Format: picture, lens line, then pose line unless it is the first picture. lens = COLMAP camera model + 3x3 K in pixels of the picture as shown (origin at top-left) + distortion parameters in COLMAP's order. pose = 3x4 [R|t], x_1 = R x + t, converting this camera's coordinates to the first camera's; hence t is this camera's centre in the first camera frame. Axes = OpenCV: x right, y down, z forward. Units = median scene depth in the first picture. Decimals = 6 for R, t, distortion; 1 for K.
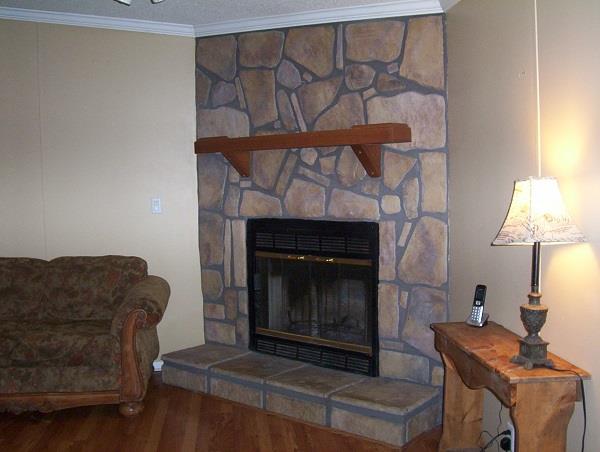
lens RADIAL K [[743.2, 0, 300.3], [0, 743.2, 226.8], [0, 0, 1]] dist [-0.020636, 0.000000]
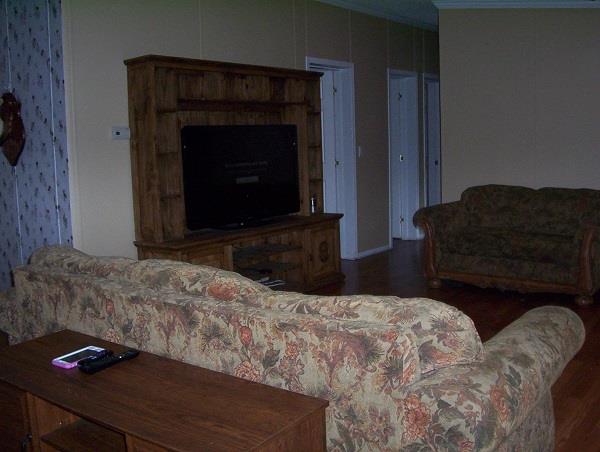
lens RADIAL K [[743.2, 0, 299.8], [0, 743.2, 226.0], [0, 0, 1]] dist [-0.020636, 0.000000]
pose [[0.780894, 0.099168, -0.616742, 0.184090], [-0.069800, 0.994987, 0.071609, 0.052166], [0.620752, -0.012871, 0.783901, -0.366011]]
